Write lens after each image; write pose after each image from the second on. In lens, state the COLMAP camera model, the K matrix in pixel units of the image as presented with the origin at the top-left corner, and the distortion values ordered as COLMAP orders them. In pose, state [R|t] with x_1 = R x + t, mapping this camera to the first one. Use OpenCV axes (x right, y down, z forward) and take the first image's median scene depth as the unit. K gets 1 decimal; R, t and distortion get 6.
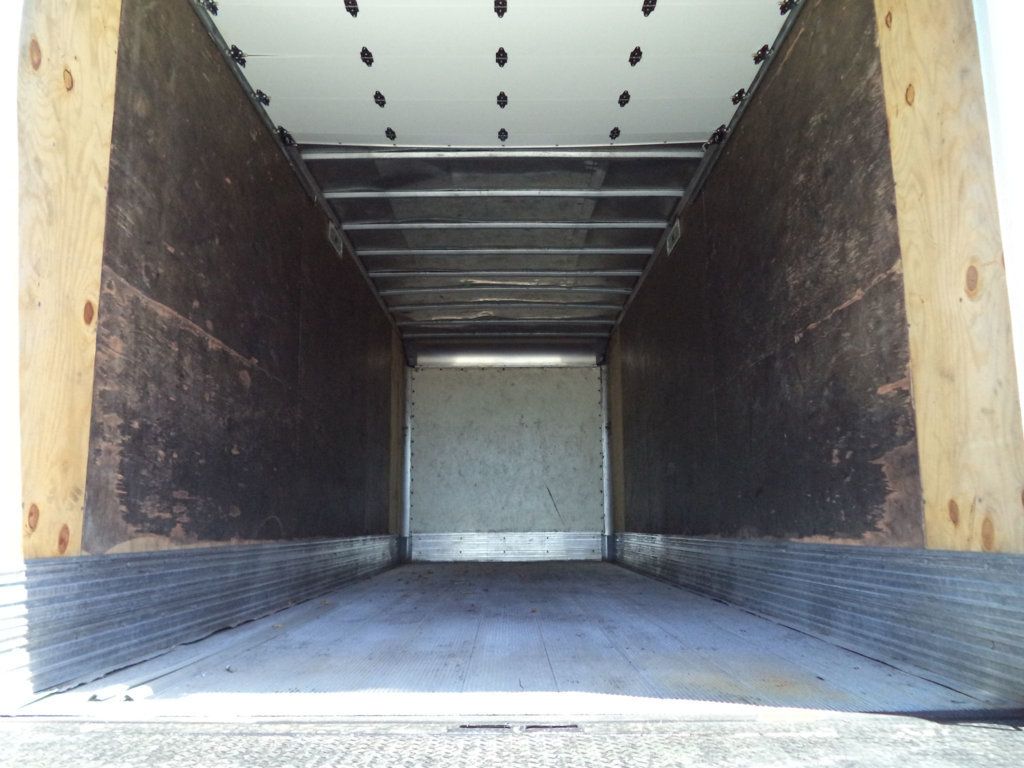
lens RADIAL K [[837.3, 0, 511.3], [0, 837.3, 383.5], [0, 0, 1]] dist [-0.021960, -0.007161]
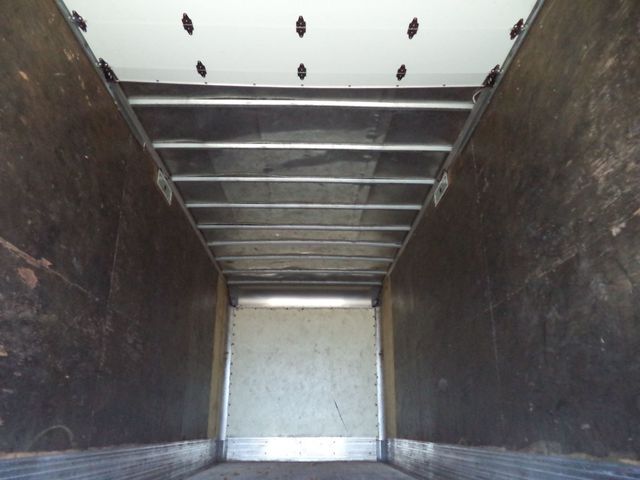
lens RADIAL K [[523.3, 0, 323.0], [0, 523.3, 238.9], [0, 0, 1]] dist [-0.021960, -0.007161]
pose [[0.999627, 0.015900, 0.022193, 0.005054], [-0.011681, 0.983834, -0.178702, 0.036524], [-0.024675, 0.178376, 0.983653, 0.268191]]
